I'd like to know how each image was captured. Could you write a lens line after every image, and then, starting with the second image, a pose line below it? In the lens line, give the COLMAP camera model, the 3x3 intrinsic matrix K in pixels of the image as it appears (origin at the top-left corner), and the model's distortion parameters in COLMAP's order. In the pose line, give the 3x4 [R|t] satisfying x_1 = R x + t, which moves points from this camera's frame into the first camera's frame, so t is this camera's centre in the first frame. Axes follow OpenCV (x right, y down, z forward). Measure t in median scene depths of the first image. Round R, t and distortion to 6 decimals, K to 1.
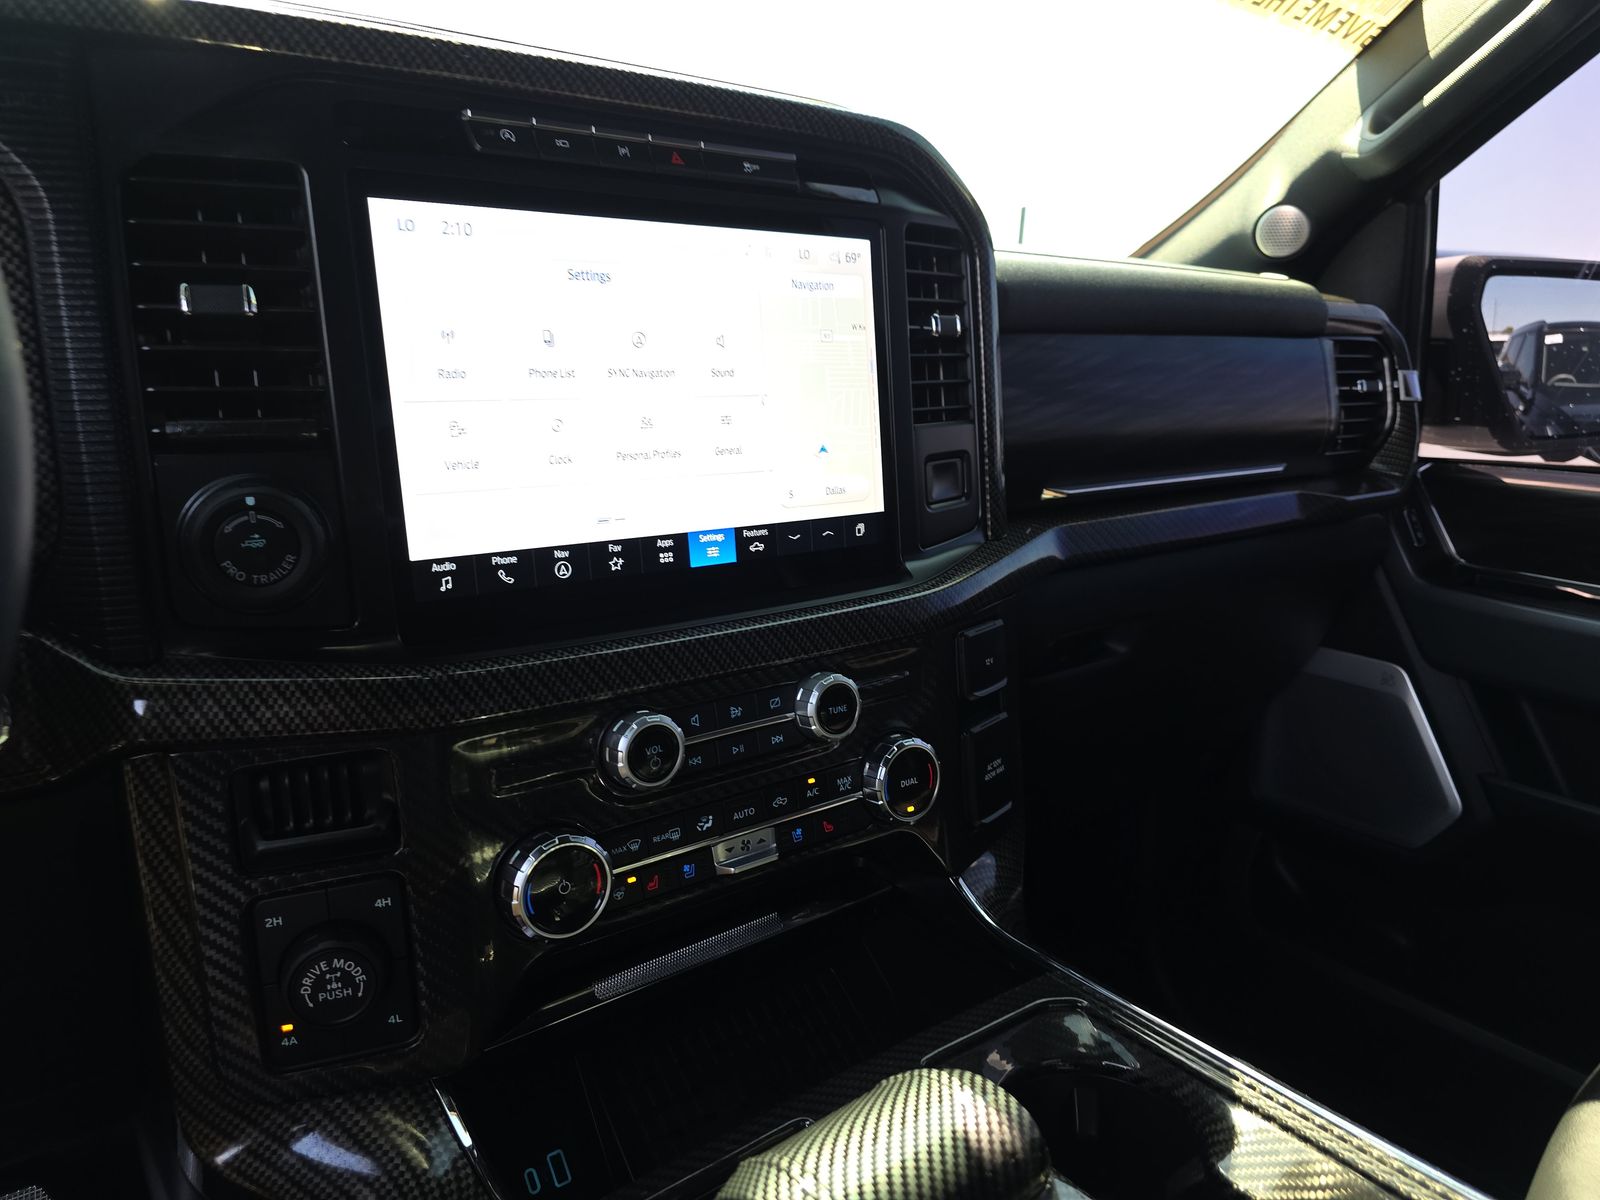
lens RADIAL K [[1146.3, 0, 800.0], [0, 1146.3, 600.0], [0, 0, 1]] dist [0.001292, -0.000622]
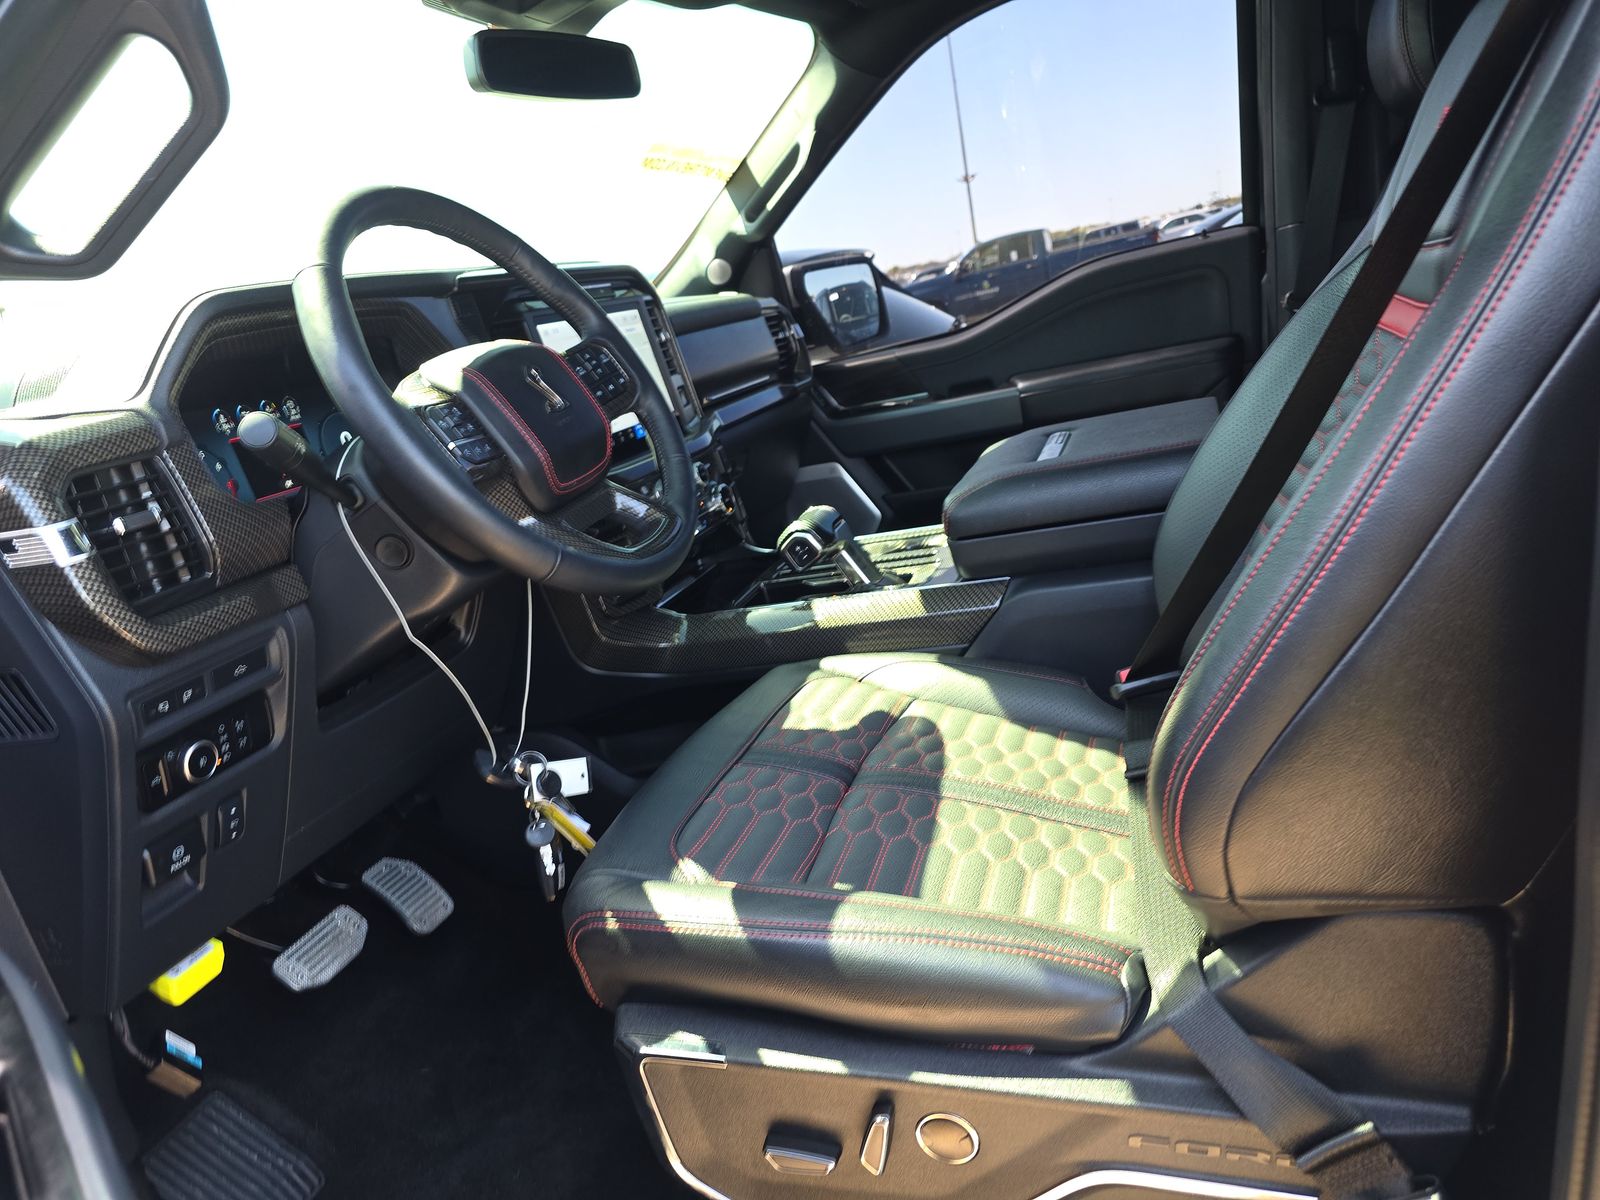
lens RADIAL K [[1146.3, 0, 800.0], [0, 1146.3, 600.0], [0, 0, 1]] dist [0.001292, -0.000622]
pose [[0.814307, -0.314962, 0.487549, -0.681505], [0.330936, 0.942001, 0.055812, 0.171206], [-0.476850, 0.115899, 0.871310, -0.825970]]
